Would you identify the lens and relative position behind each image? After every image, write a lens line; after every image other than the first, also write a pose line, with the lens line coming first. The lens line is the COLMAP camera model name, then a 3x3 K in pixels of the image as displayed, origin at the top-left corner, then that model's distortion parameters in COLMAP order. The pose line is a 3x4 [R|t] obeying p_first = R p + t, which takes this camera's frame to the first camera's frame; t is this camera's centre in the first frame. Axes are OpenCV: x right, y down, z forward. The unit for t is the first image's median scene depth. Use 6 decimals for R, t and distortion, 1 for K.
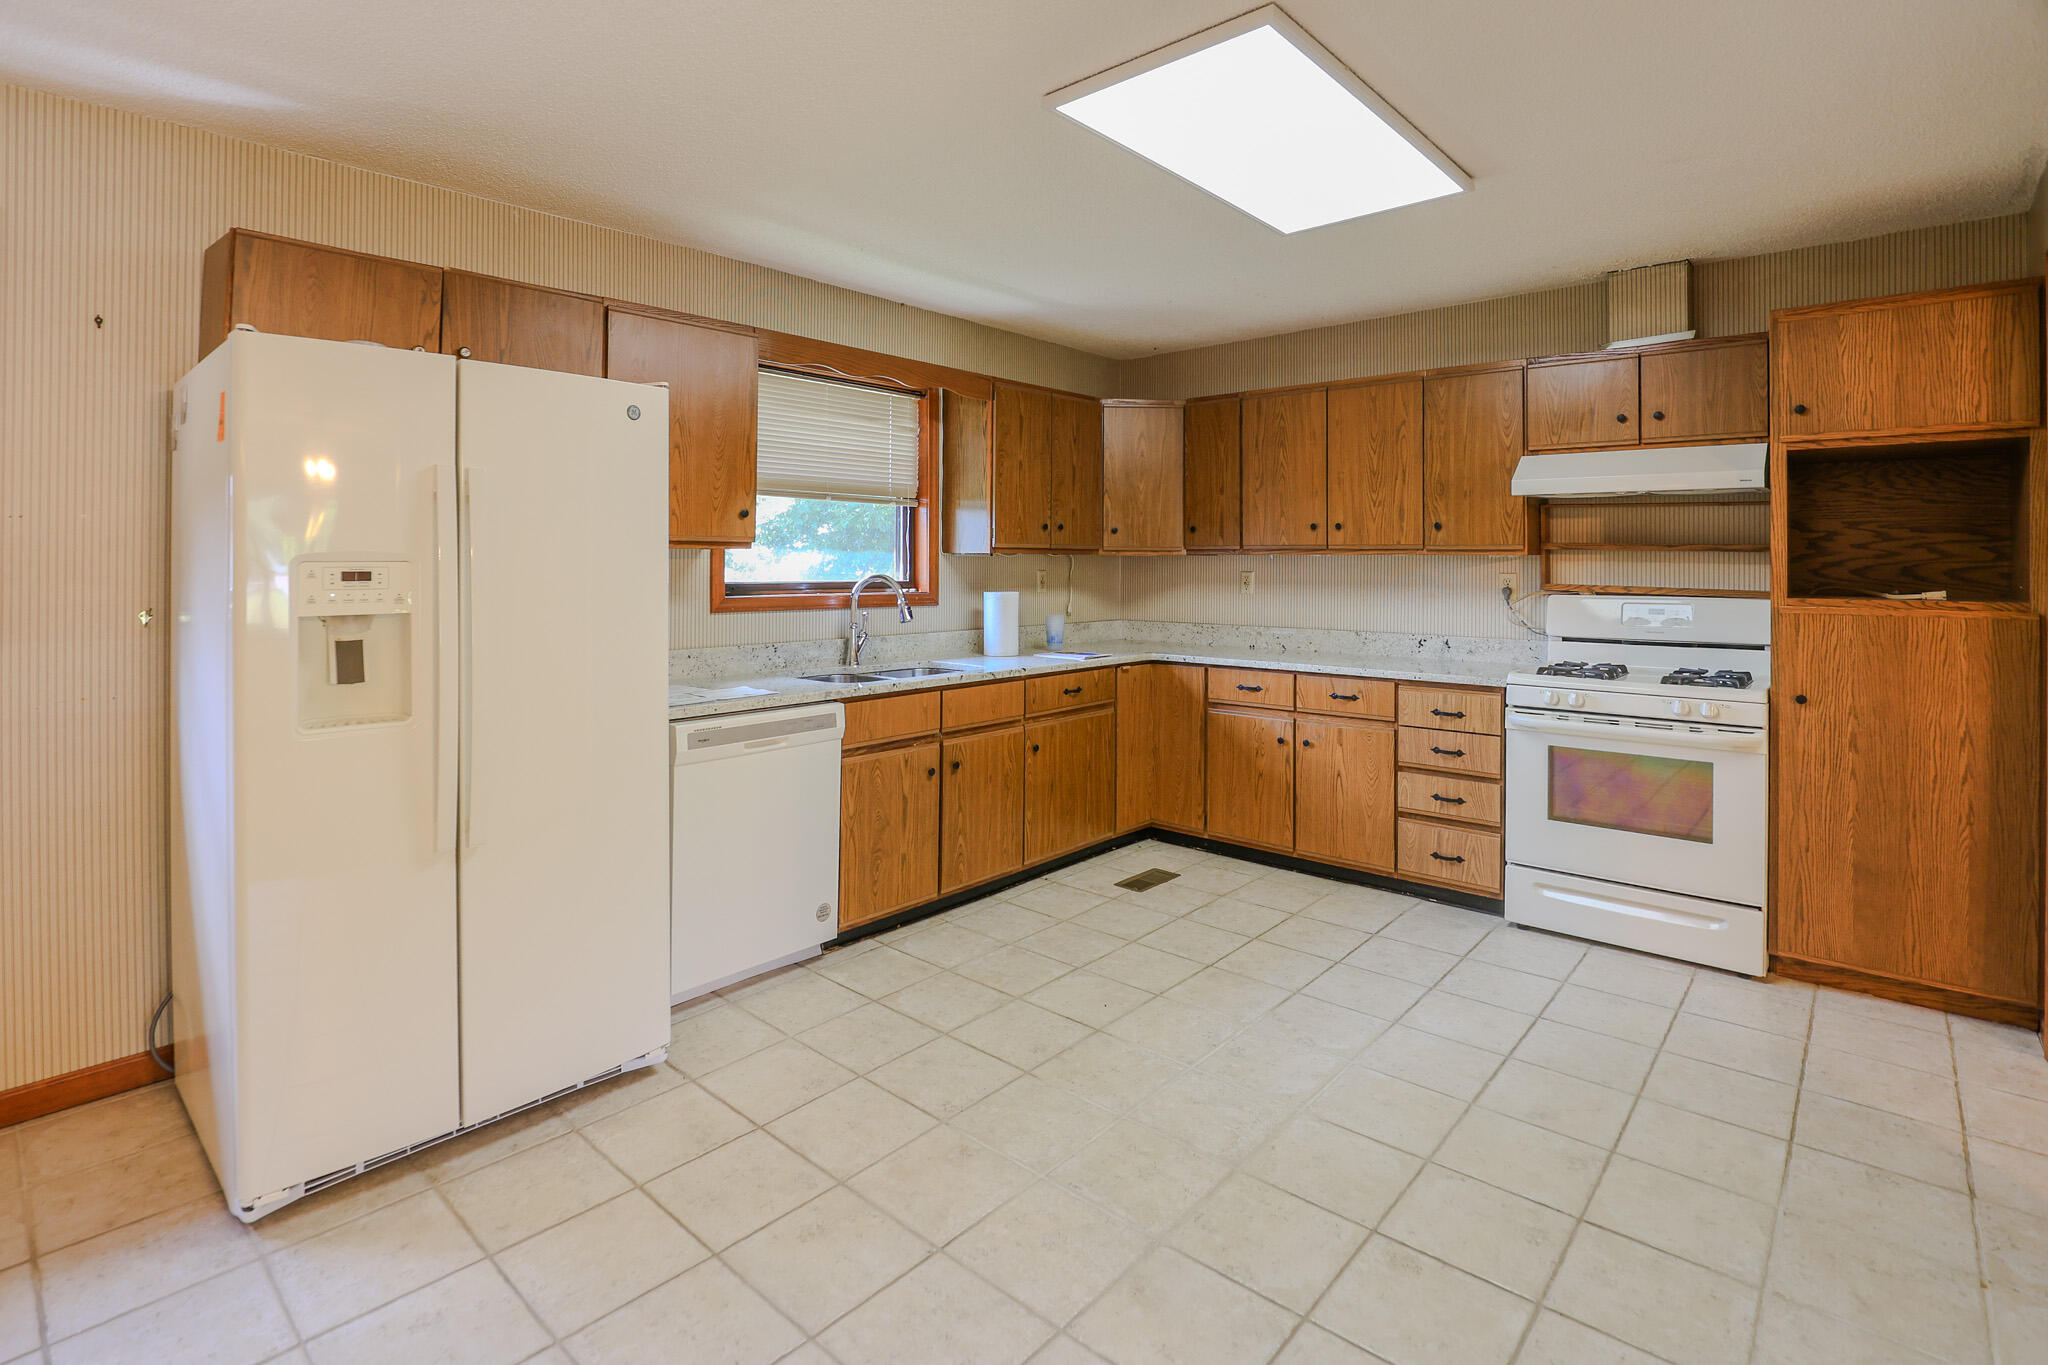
lens RADIAL K [[972.1, 0, 1019.0], [0, 972.1, 566.9], [0, 0, 1]] dist [-0.017770, 0.001370]
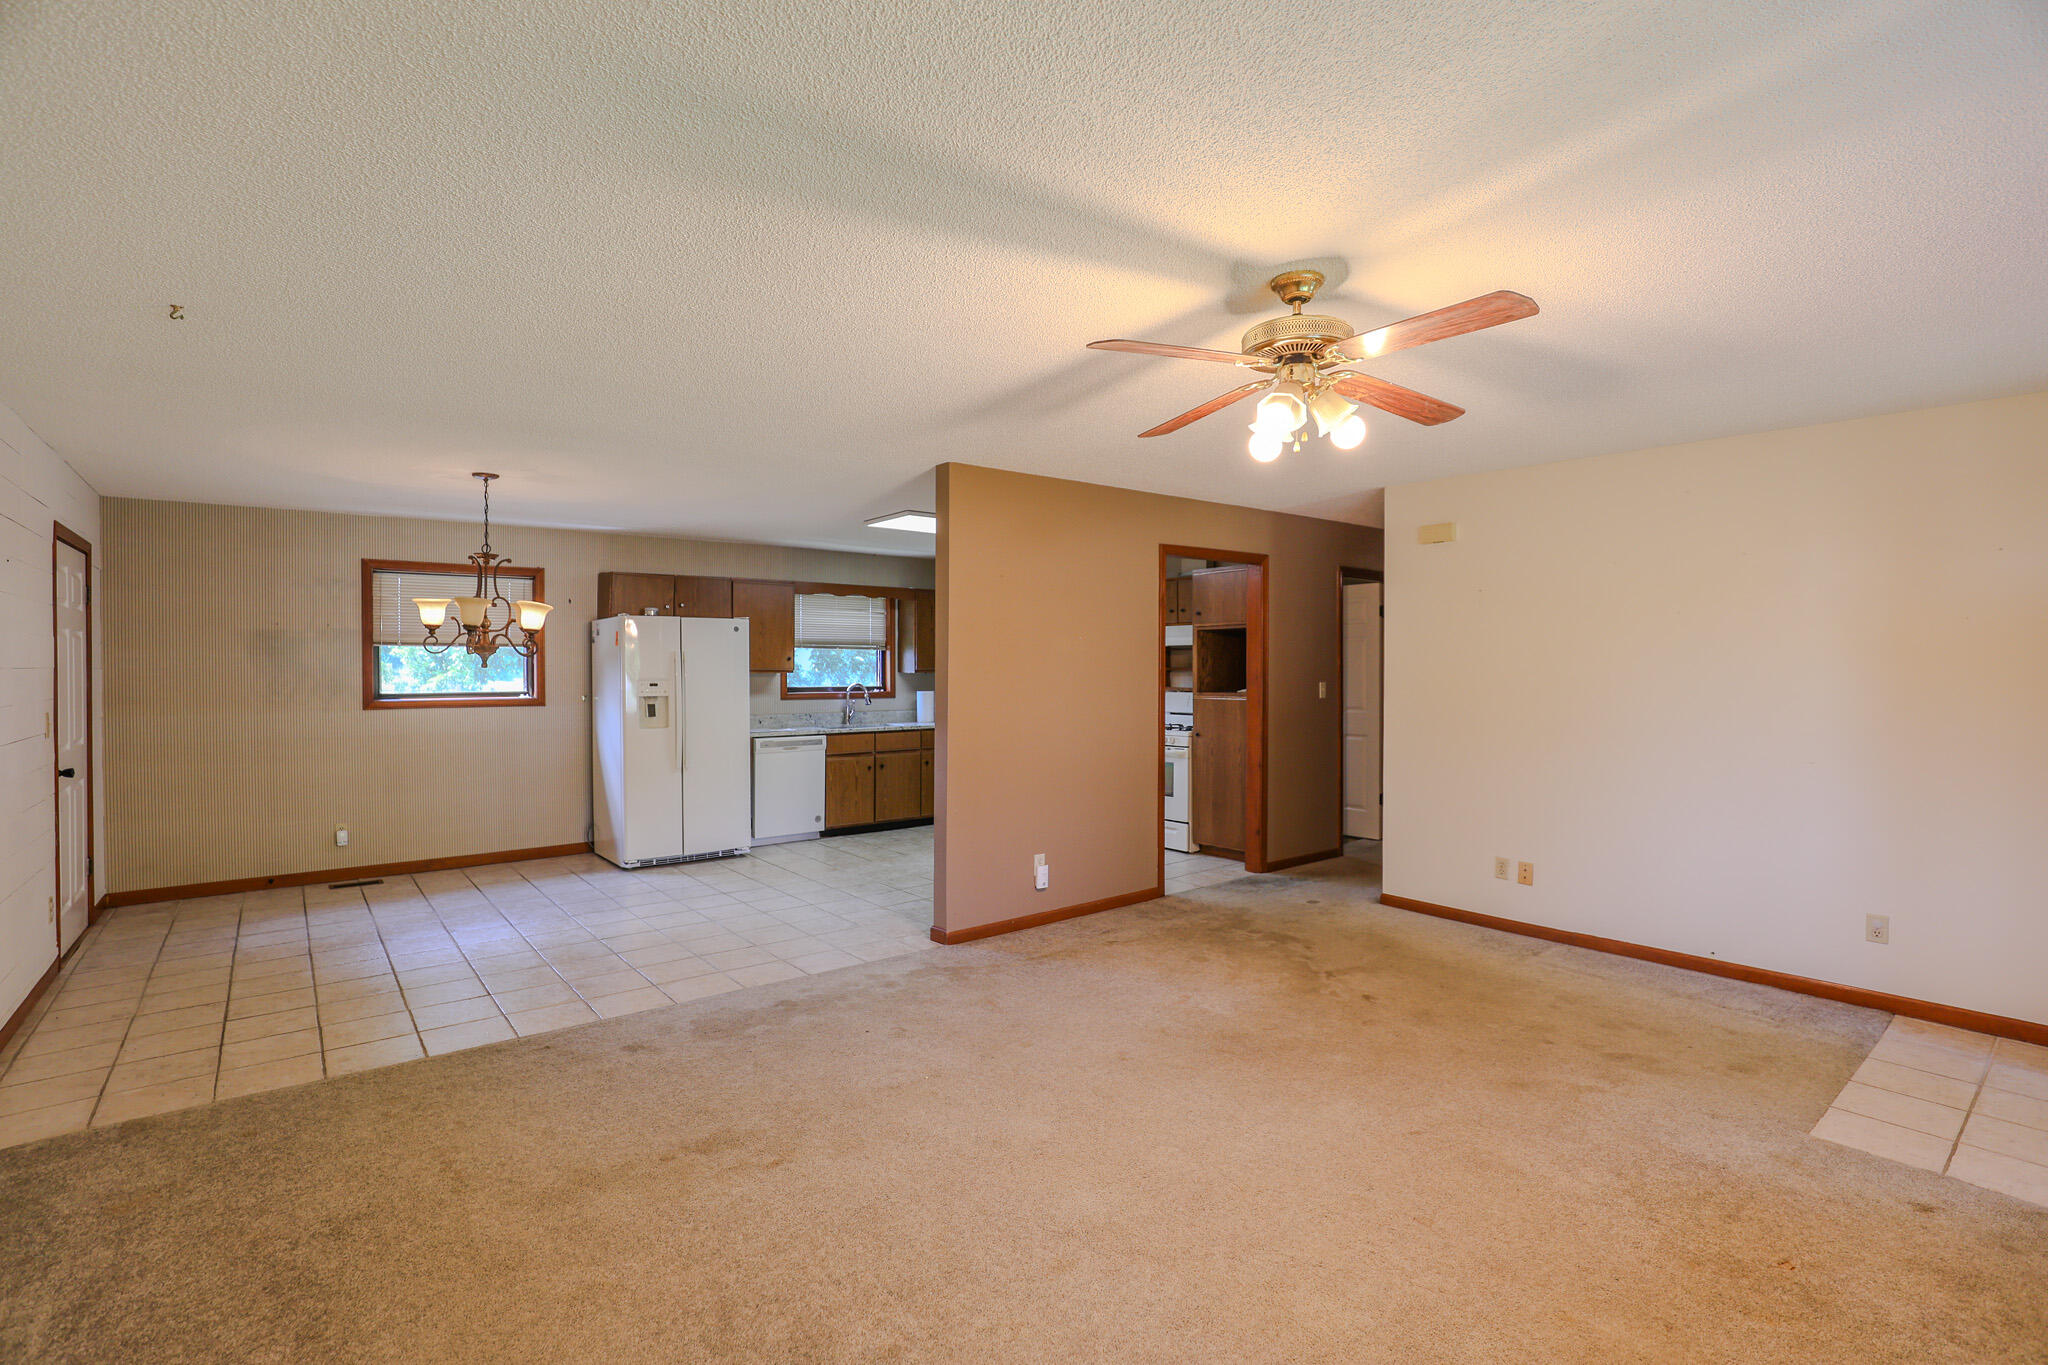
lens RADIAL K [[925.9, 0, 1024.0], [0, 925.9, 682.5], [0, 0, 1]] dist [-0.000416, 0.000195]
pose [[0.986151, -0.002711, -0.165830, 0.573619], [0.004102, 0.999959, 0.008048, -0.009355], [0.165802, -0.008616, 0.986121, -1.007583]]
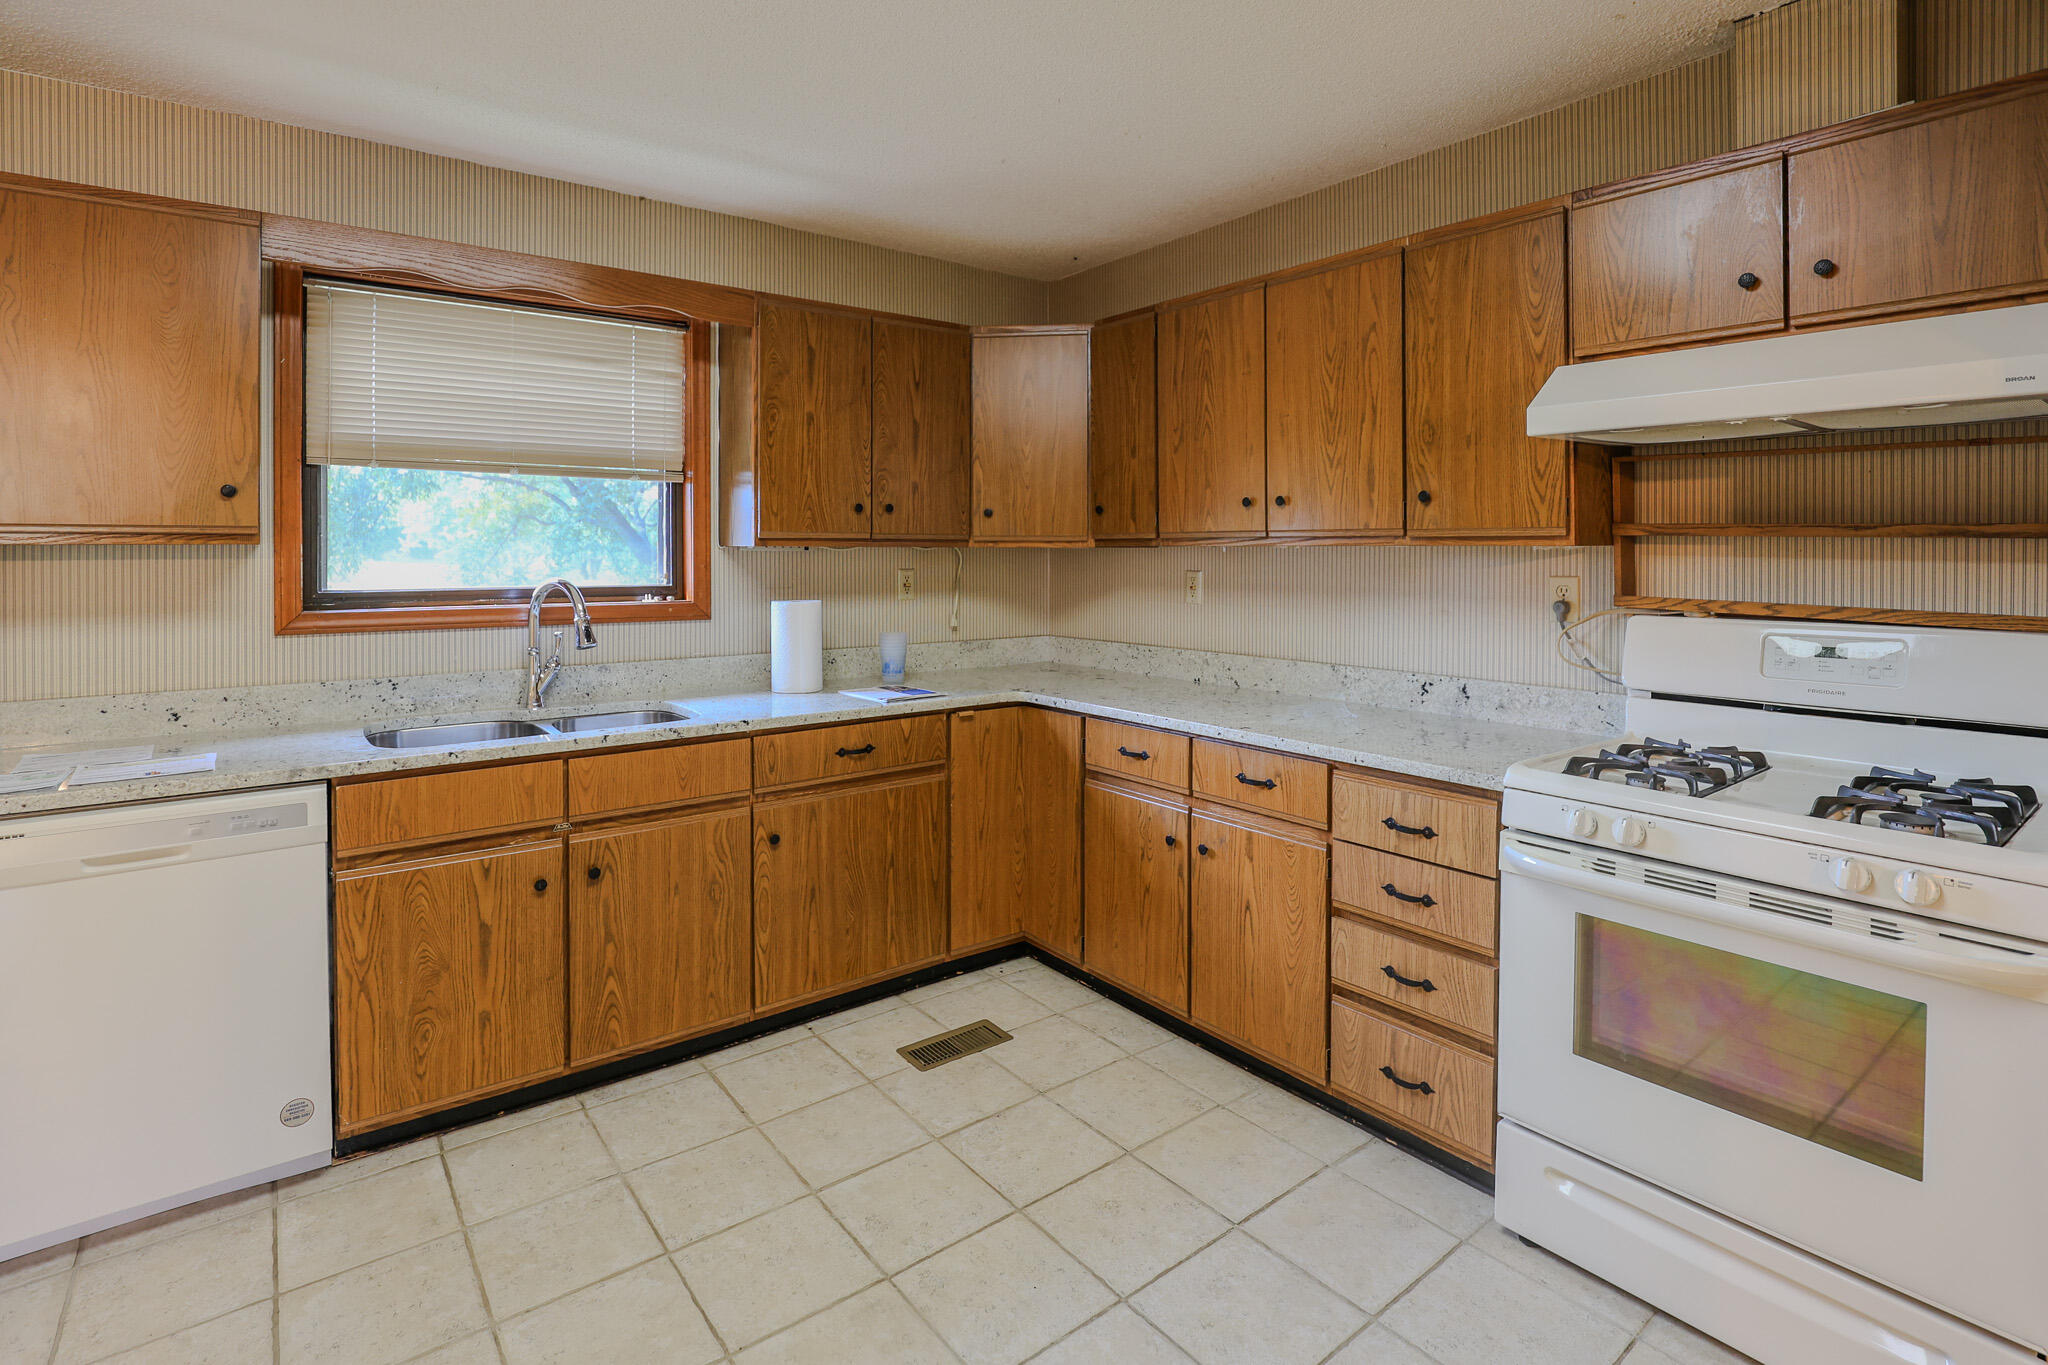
lens RADIAL K [[972.1, 0, 1019.0], [0, 972.1, 566.9], [0, 0, 1]] dist [-0.017770, 0.001370]
pose [[0.981174, -0.001100, -0.193122, 0.309320], [0.003169, 0.999941, 0.010407, -0.006698], [0.193099, -0.010824, 0.981120, 0.379946]]
